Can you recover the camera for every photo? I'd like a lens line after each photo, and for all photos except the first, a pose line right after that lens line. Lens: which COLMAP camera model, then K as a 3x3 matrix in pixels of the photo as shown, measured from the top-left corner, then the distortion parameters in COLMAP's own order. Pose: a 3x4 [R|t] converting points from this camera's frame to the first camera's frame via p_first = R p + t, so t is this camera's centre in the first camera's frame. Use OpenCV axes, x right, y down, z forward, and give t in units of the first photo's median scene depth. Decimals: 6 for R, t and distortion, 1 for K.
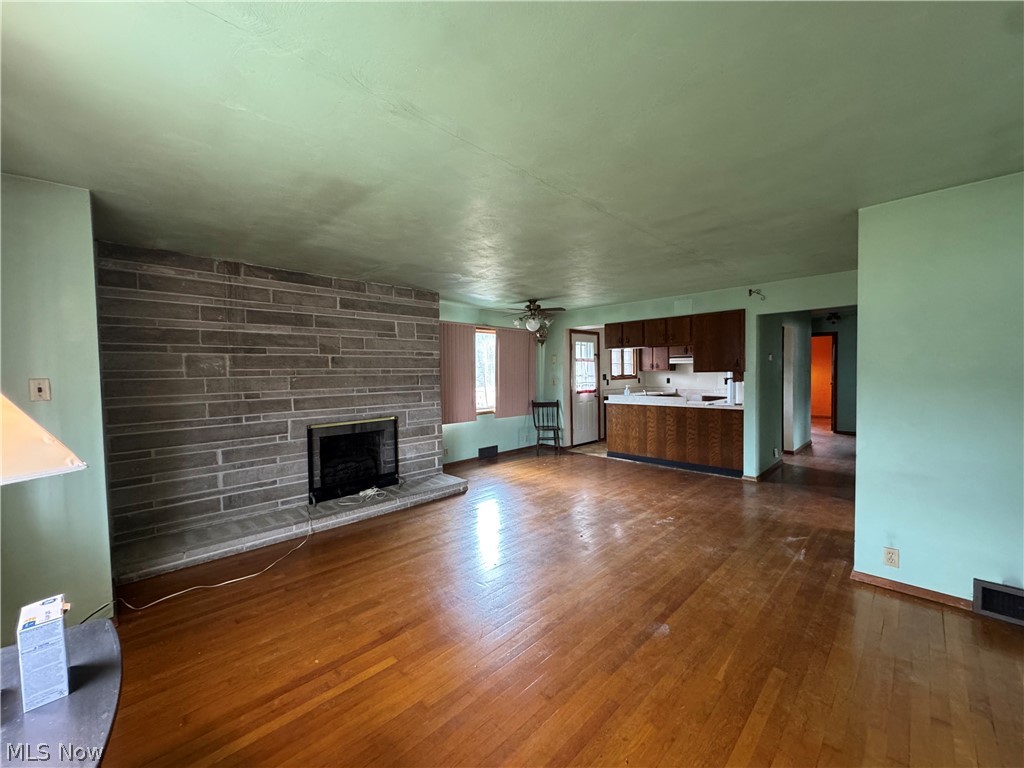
lens RADIAL K [[408.0, 0, 512.0], [0, 408.0, 383.4], [0, 0, 1]] dist [-0.003663, 0.000053]
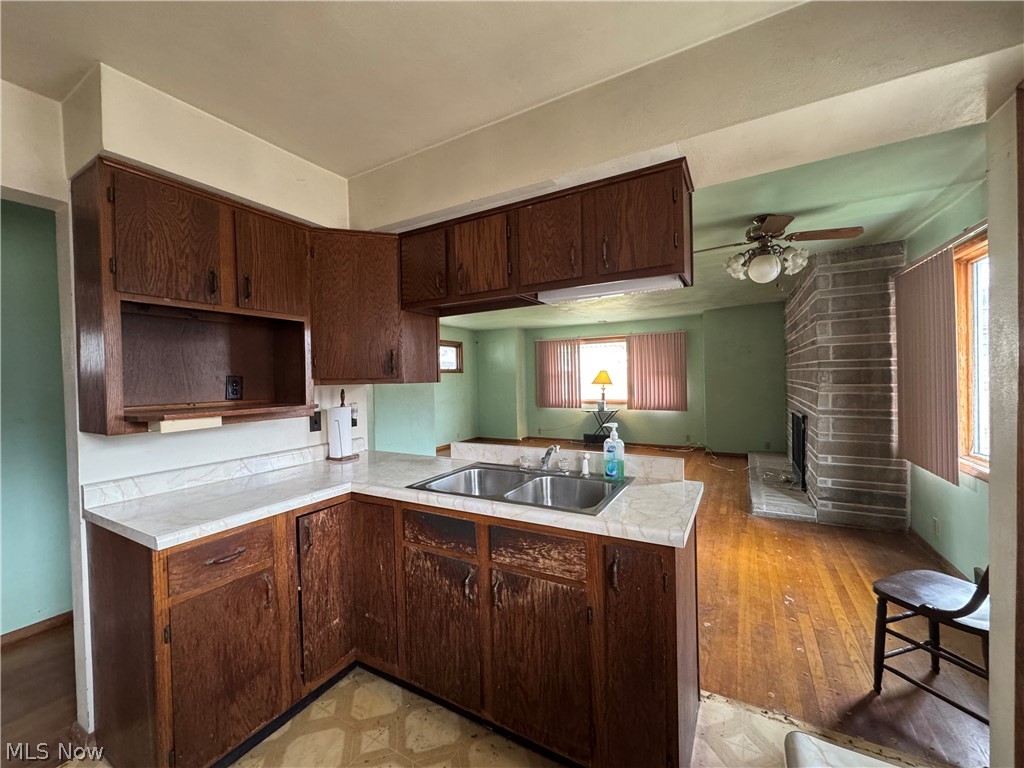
lens RADIAL K [[408.0, 0, 510.9], [0, 408.0, 384.3], [0, 0, 1]] dist [-0.003663, 0.000053]
pose [[-0.963384, 0.039699, -0.265171, 0.339683], [0.027494, 0.998392, 0.049580, -0.029859], [0.266713, 0.040474, -0.962926, 0.997380]]
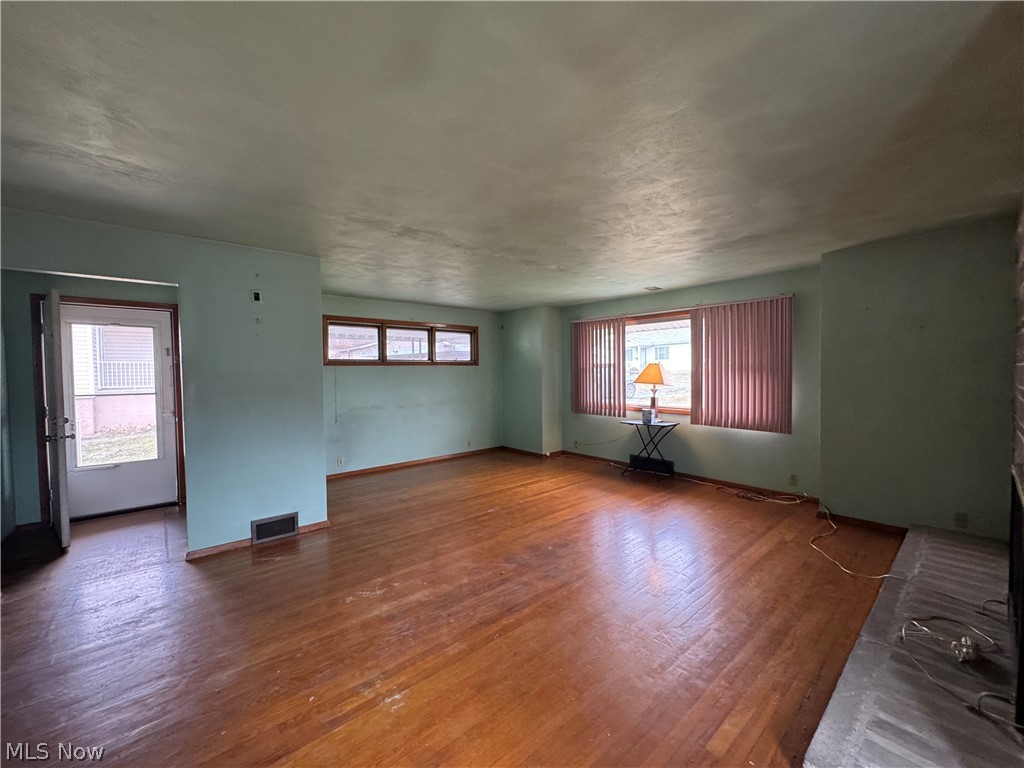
lens RADIAL K [[408.0, 0, 510.1], [0, 408.0, 383.1], [0, 0, 1]] dist [-0.003663, 0.000053]
pose [[-0.996706, 0.024142, 0.077423, 0.036795], [0.028666, 0.997913, 0.057862, -0.020687], [-0.075864, 0.059890, -0.995318, 0.772902]]
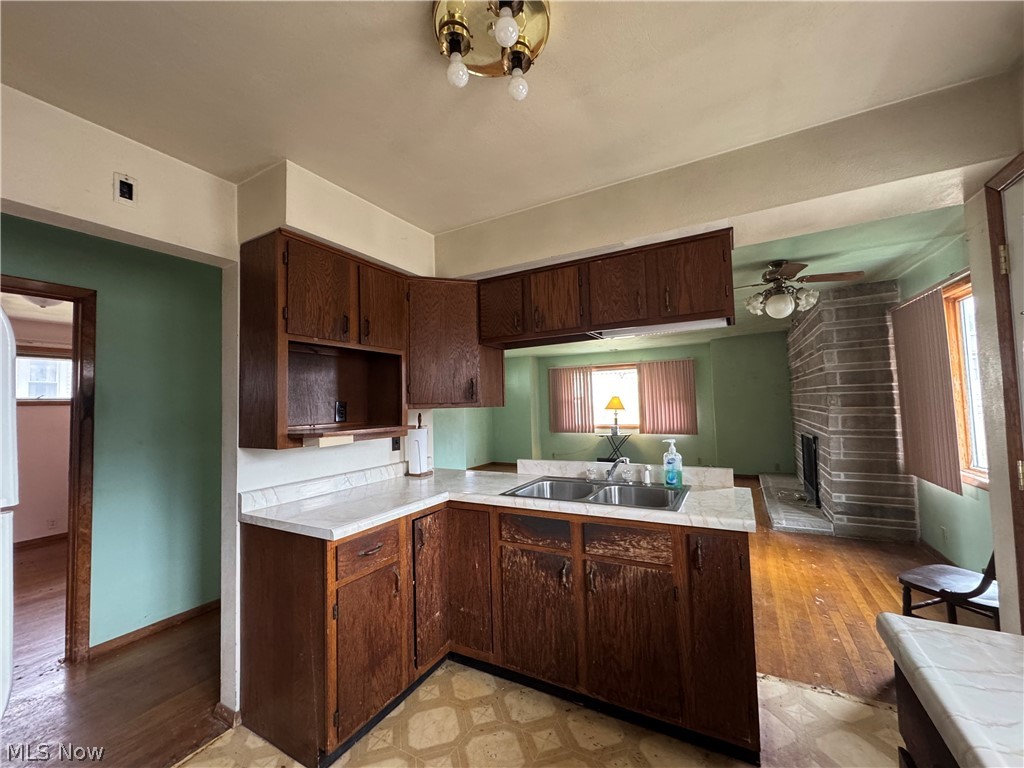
lens RADIAL K [[408.0, 0, 511.1], [0, 408.0, 384.3], [0, 0, 1]] dist [-0.003663, 0.000053]
pose [[-0.960748, 0.027299, -0.276078, 0.399749], [0.032984, 0.999328, -0.015972, -0.030867], [0.275456, -0.024451, -0.961003, 1.025001]]
